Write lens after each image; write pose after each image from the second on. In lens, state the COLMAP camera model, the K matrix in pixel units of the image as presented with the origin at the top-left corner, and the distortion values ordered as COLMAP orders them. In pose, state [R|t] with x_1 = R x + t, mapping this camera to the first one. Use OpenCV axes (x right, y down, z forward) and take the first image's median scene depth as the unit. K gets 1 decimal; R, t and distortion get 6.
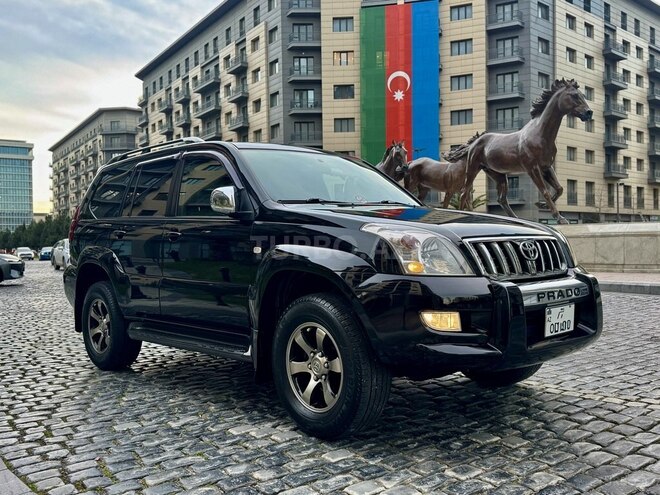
lens RADIAL K [[603.2, 0, 328.9], [0, 603.2, 248.0], [0, 0, 1]] dist [0.077011, -0.125095]
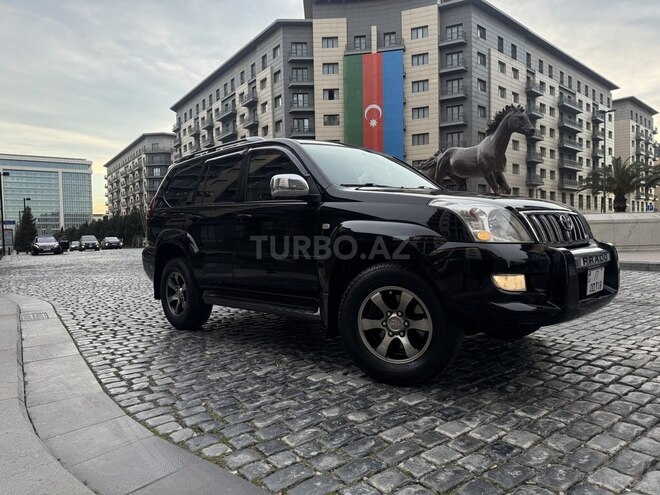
lens RADIAL K [[454.2, 0, 330.0], [0, 454.2, 247.5], [0, 0, 1]] dist [0.049483, -0.062470]
pose [[0.999670, -0.007052, 0.024714, -0.085941], [0.006593, 0.999805, 0.018598, 0.018802], [-0.024841, -0.018429, 0.999522, 0.073186]]
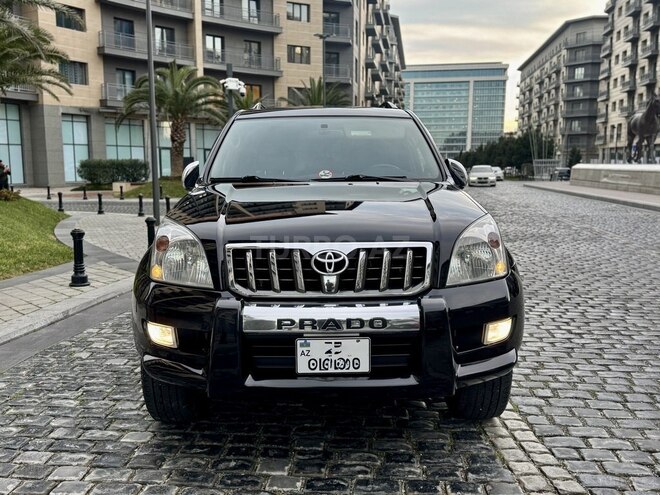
lens RADIAL K [[603.2, 0, 328.9], [0, 603.2, 248.0], [0, 0, 1]] dist [0.077011, -0.125095]
pose [[0.753423, 0.102495, -0.649499, 0.484036], [-0.016433, 0.990403, 0.137230, -0.069420], [0.657331, -0.092719, 0.747876, 0.243802]]
